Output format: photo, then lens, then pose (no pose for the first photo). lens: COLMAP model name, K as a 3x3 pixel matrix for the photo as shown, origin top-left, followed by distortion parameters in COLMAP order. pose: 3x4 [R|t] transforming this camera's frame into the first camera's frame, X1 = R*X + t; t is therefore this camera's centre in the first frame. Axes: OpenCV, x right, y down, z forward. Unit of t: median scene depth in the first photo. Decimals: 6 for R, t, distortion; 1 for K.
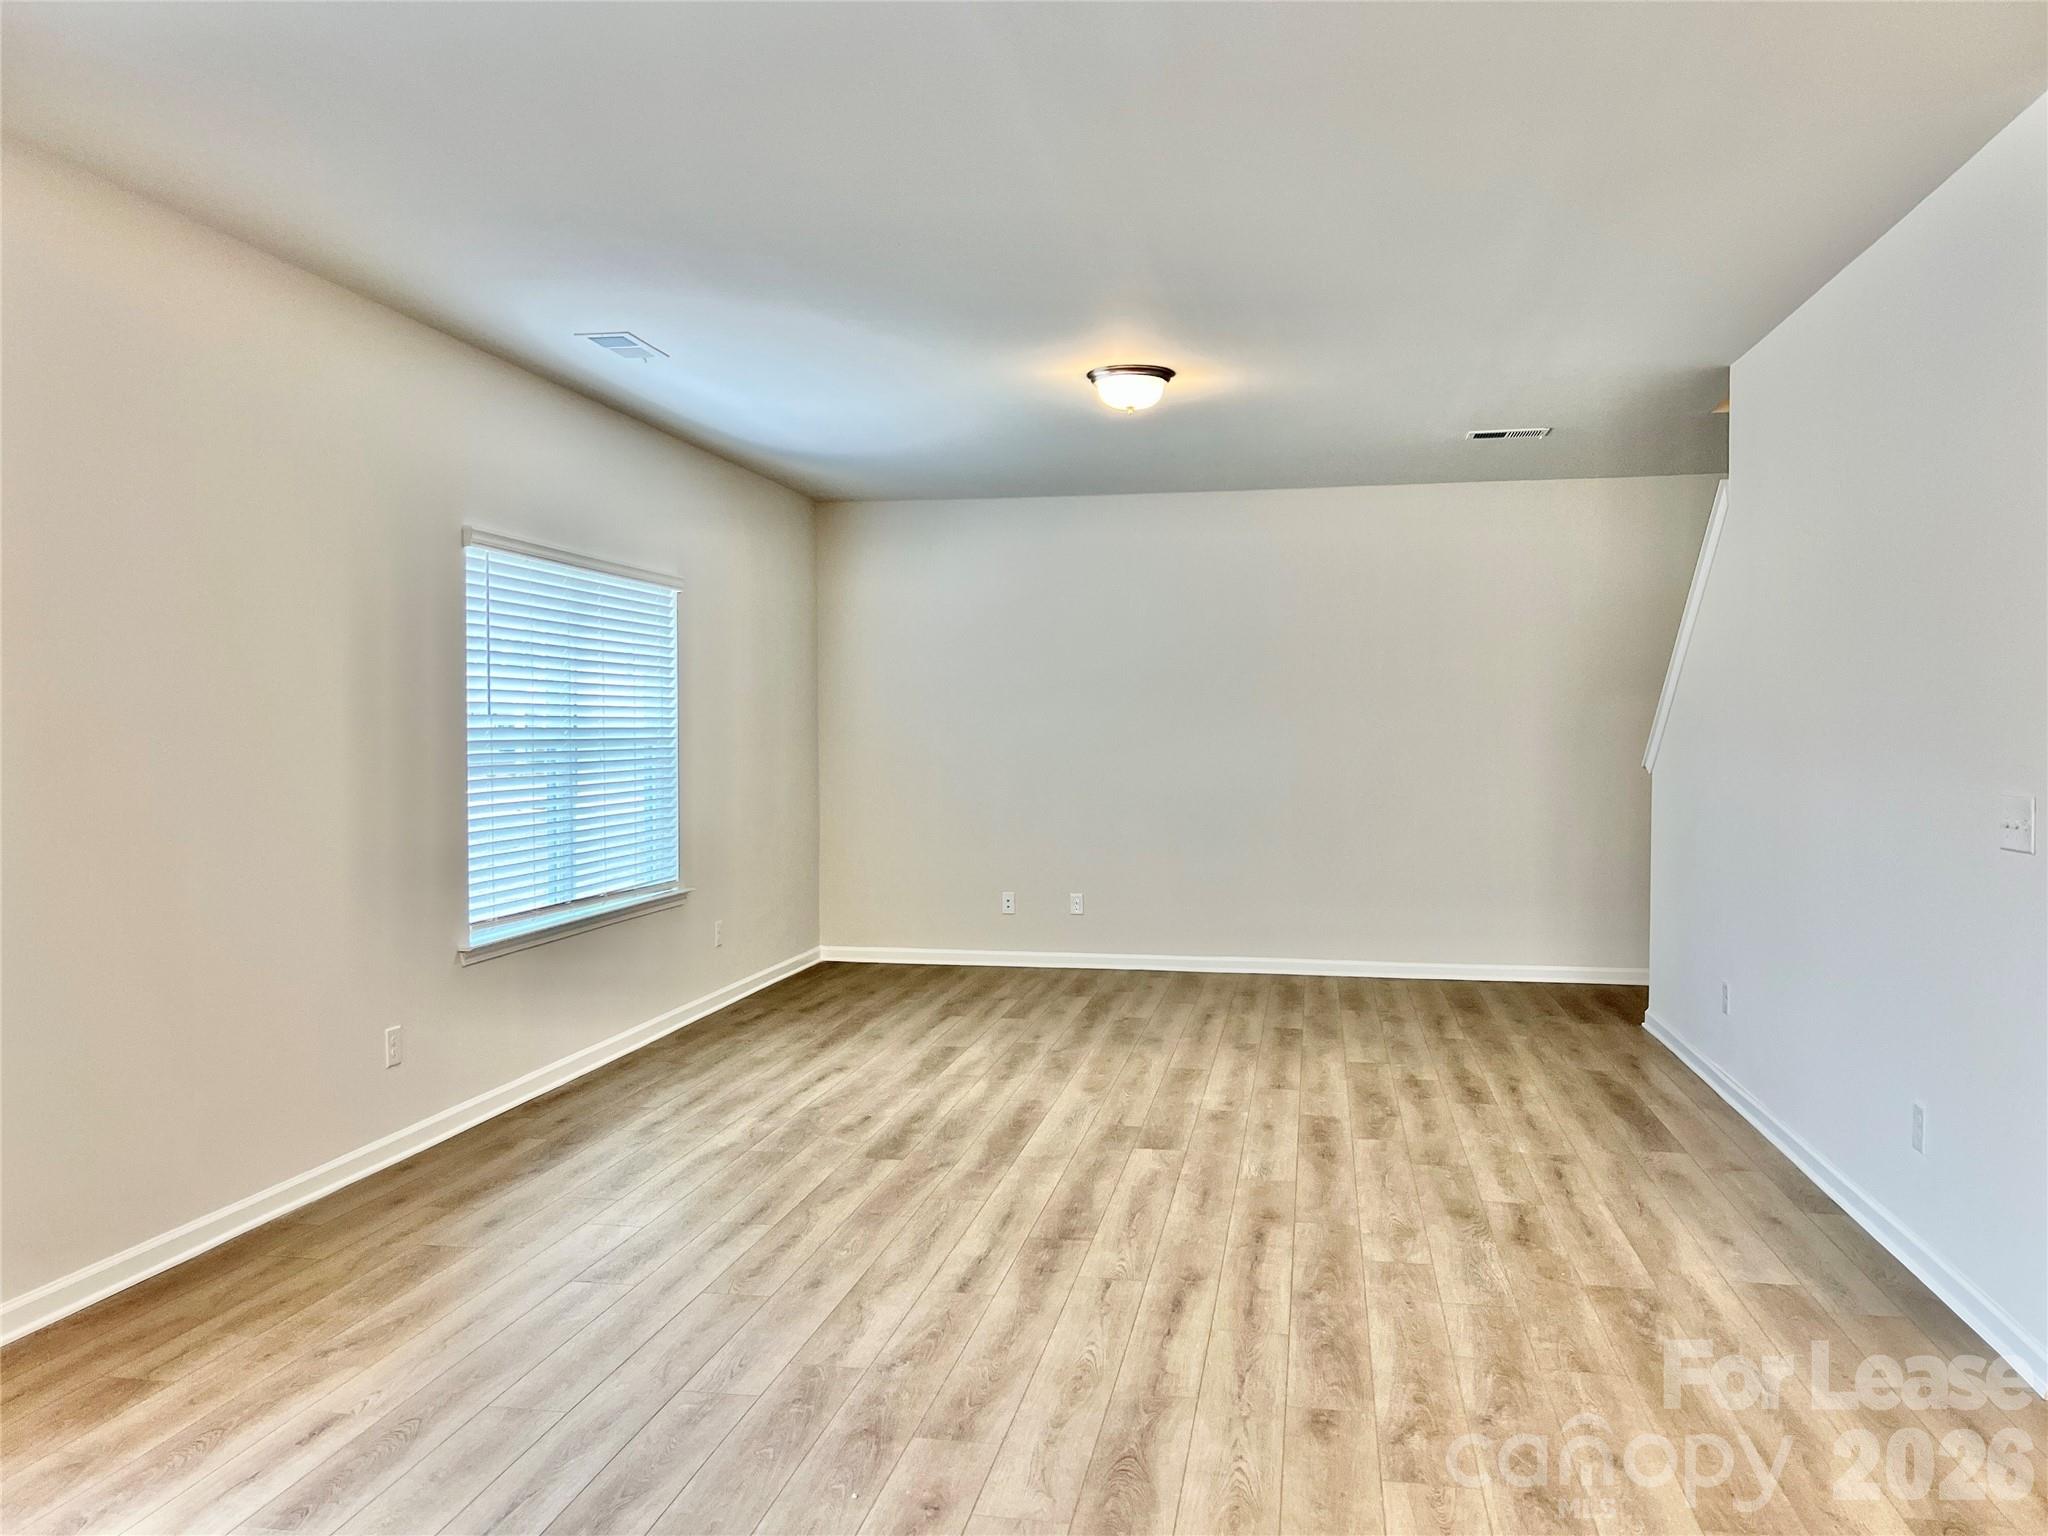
lens RADIAL K [[1541.7, 0, 1037.0], [0, 1541.7, 757.9], [0, 0, 1]] dist [0.049728, -0.056035]
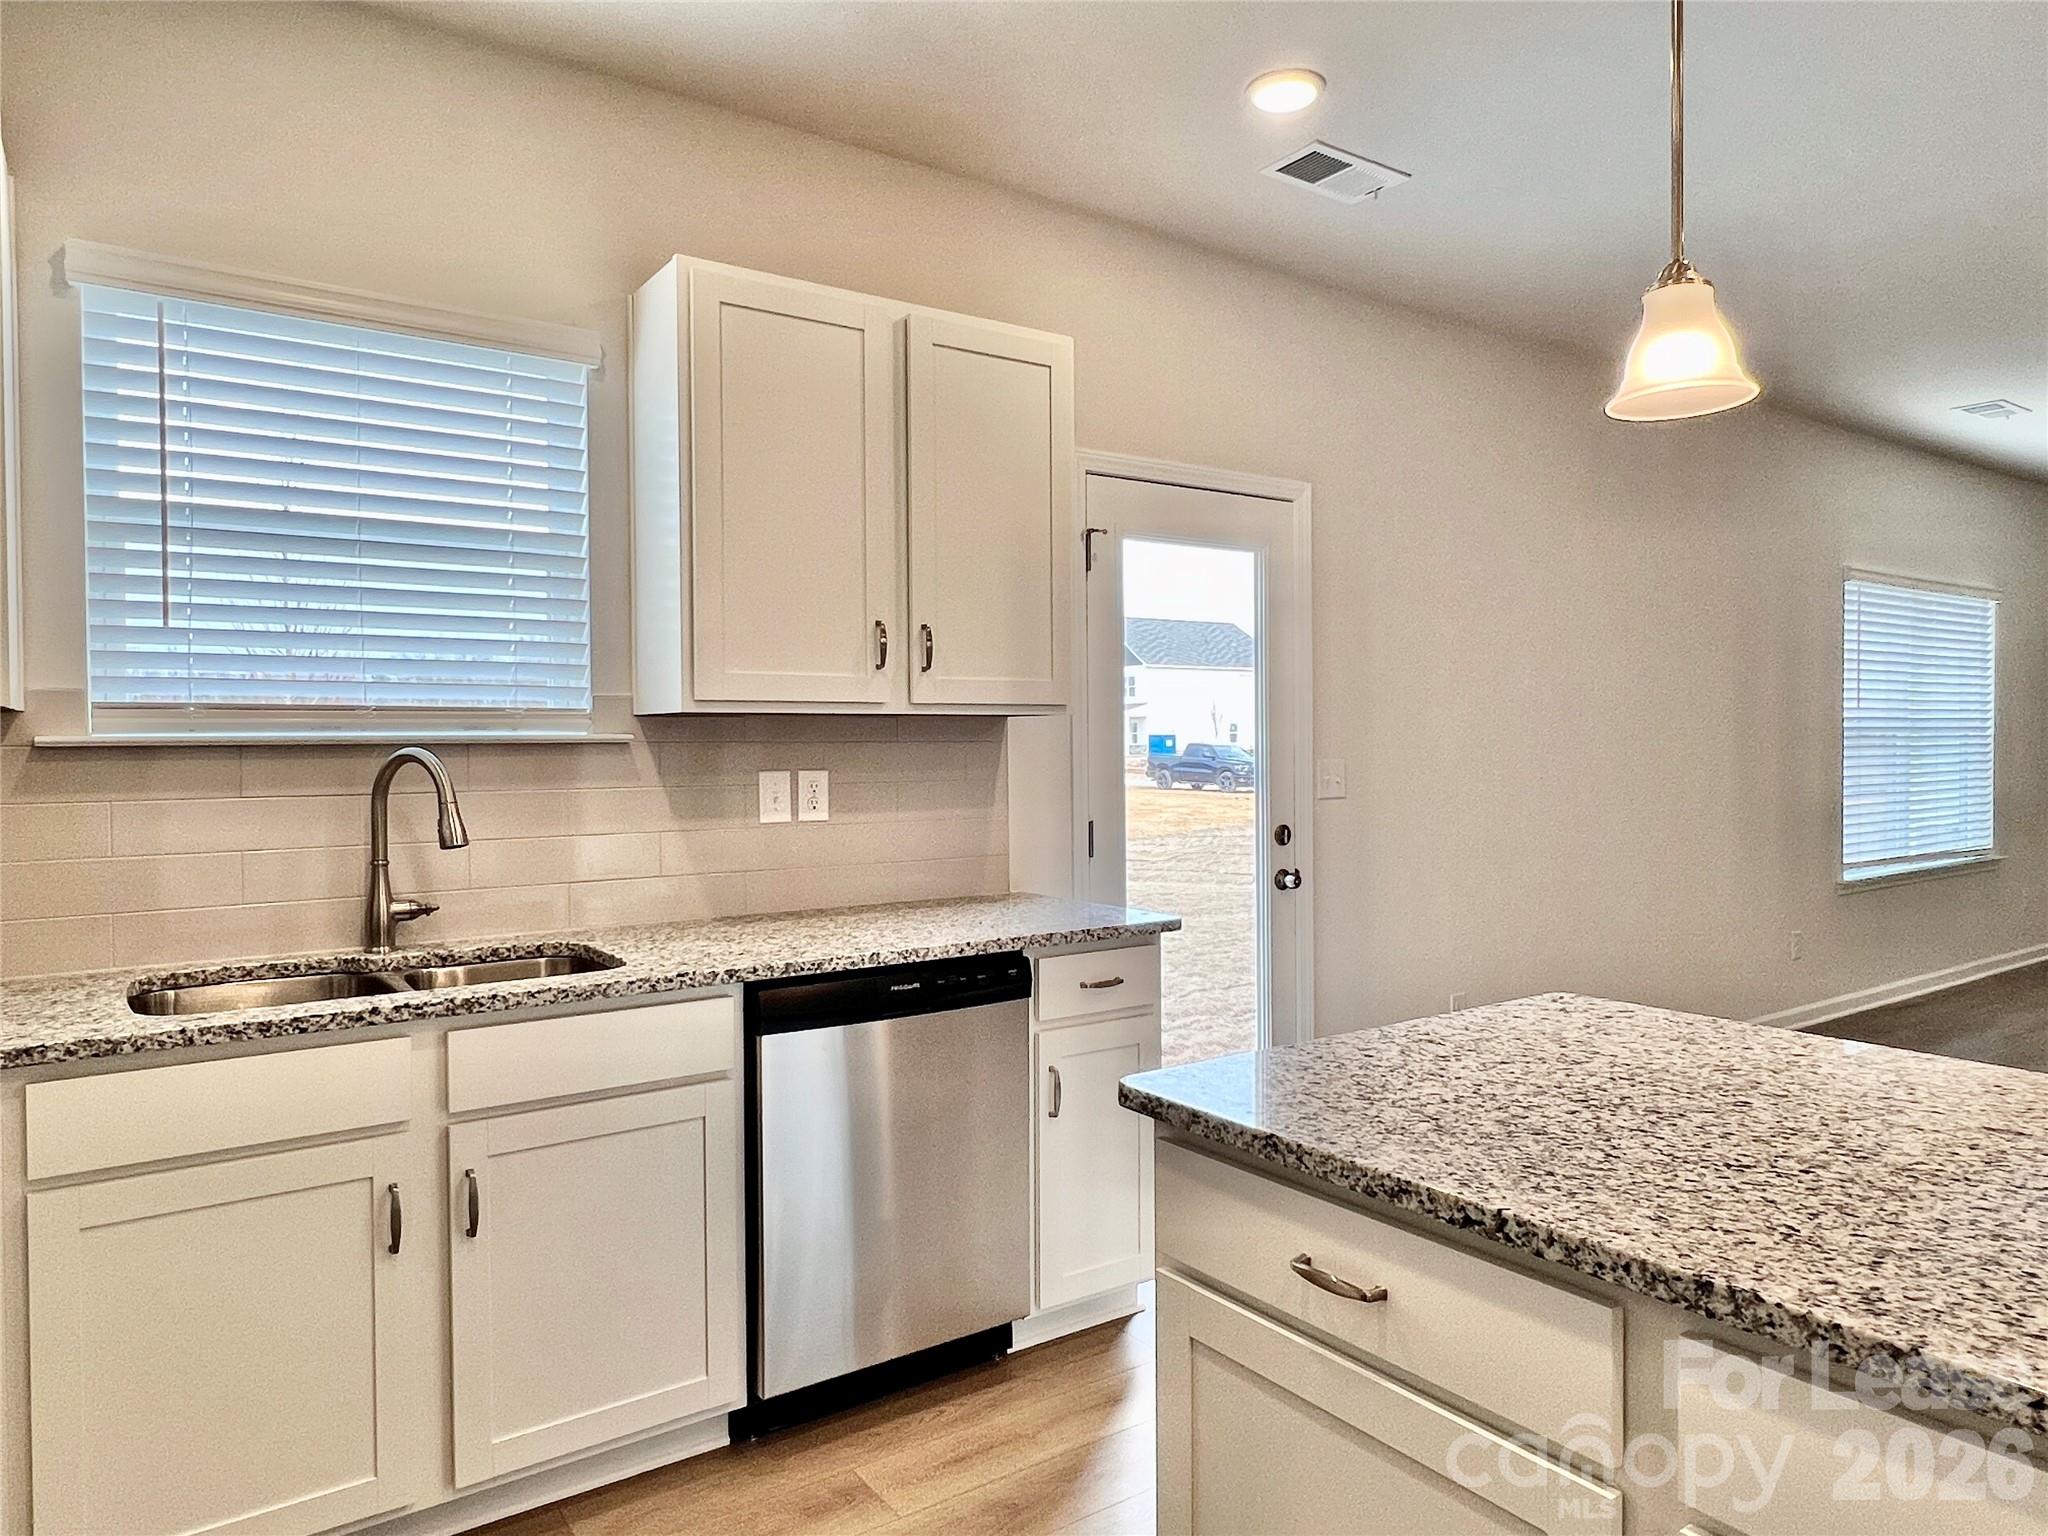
lens RADIAL K [[1298.5, 0, 1018.9], [0, 1298.5, 761.1], [0, 0, 1]] dist [0.000645, -0.001948]
pose [[0.711182, 0.006640, -0.702977, -0.093980], [-0.007621, 0.999969, 0.001736, 0.024243], [0.702967, 0.004123, 0.711211, -0.321781]]
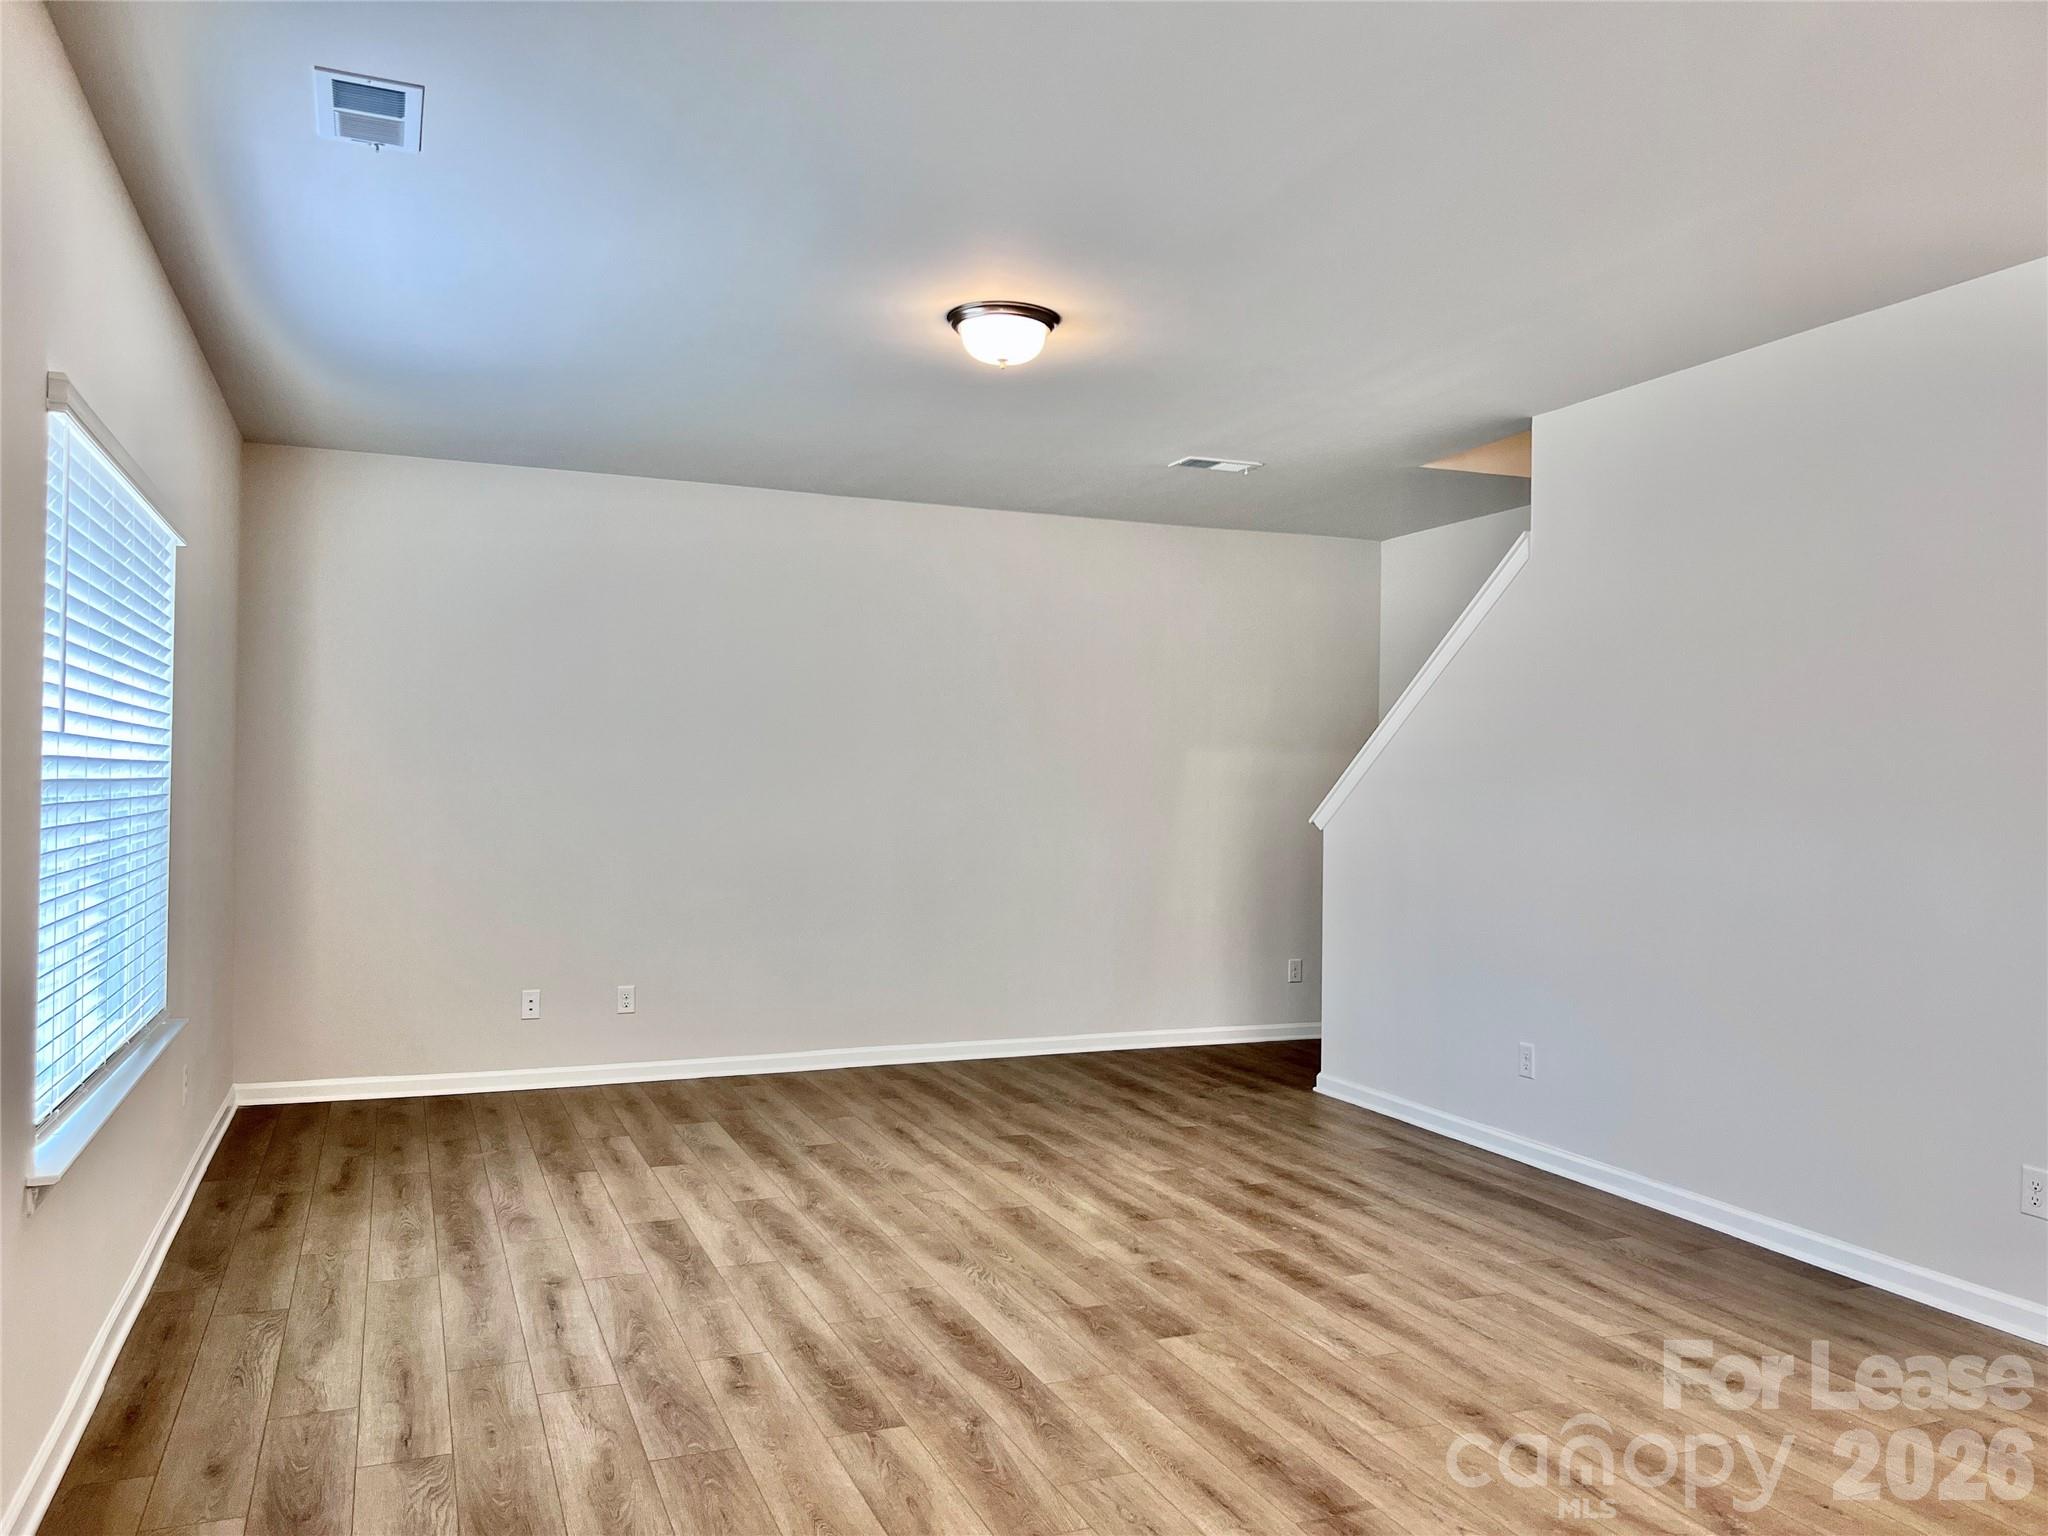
lens RADIAL K [[1541.7, 0, 1027.7], [0, 1541.7, 773.1], [0, 0, 1]] dist [0.049728, -0.056035]
pose [[0.843501, 0.013795, 0.536950, -0.400854], [-0.000192, 0.999678, -0.025381, -0.000008], [-0.537127, 0.021306, 0.843232, 0.410462]]
